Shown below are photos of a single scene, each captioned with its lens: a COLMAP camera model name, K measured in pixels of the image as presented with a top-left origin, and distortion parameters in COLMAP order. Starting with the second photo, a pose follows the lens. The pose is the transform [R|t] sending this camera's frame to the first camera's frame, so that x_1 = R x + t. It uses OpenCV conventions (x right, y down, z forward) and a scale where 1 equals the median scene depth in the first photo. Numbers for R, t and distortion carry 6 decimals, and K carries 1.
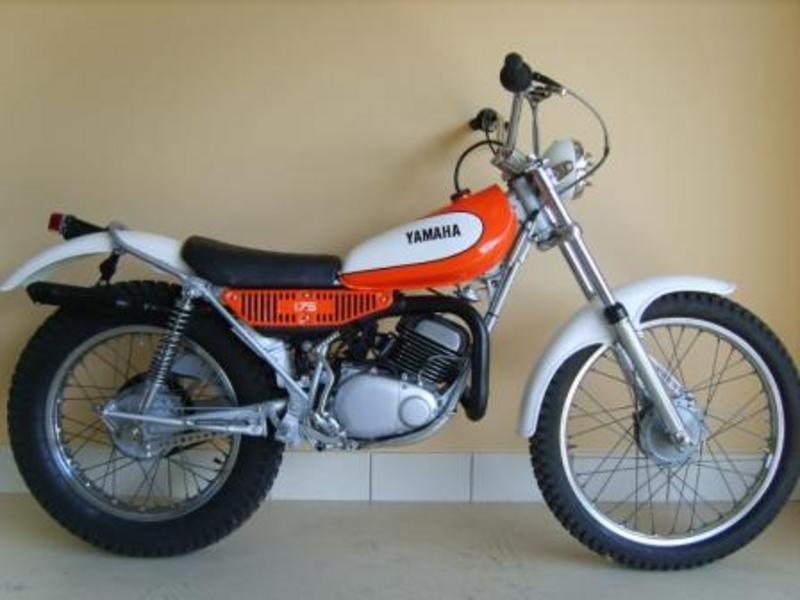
lens RADIAL K [[930.3, 0, 400.0], [0, 930.3, 300.0], [0, 0, 1]] dist [-0.103690, -0.008531]
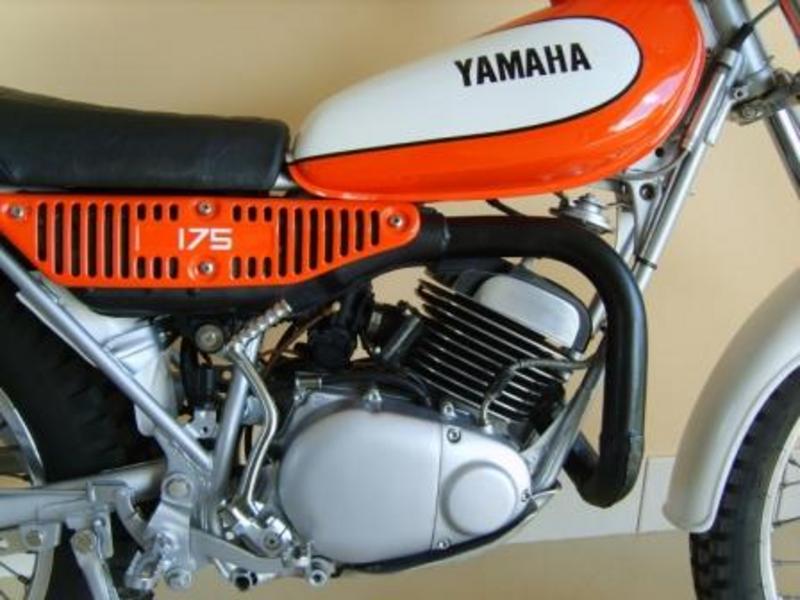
lens RADIAL K [[930.3, 0, 400.0], [0, 930.3, 300.0], [0, 0, 1]] dist [-0.103690, -0.008531]
pose [[0.993701, 0.001901, 0.112044, -0.062839], [-0.007986, 0.998515, 0.053886, 0.011032], [-0.111775, -0.054441, 0.992241, 0.592807]]
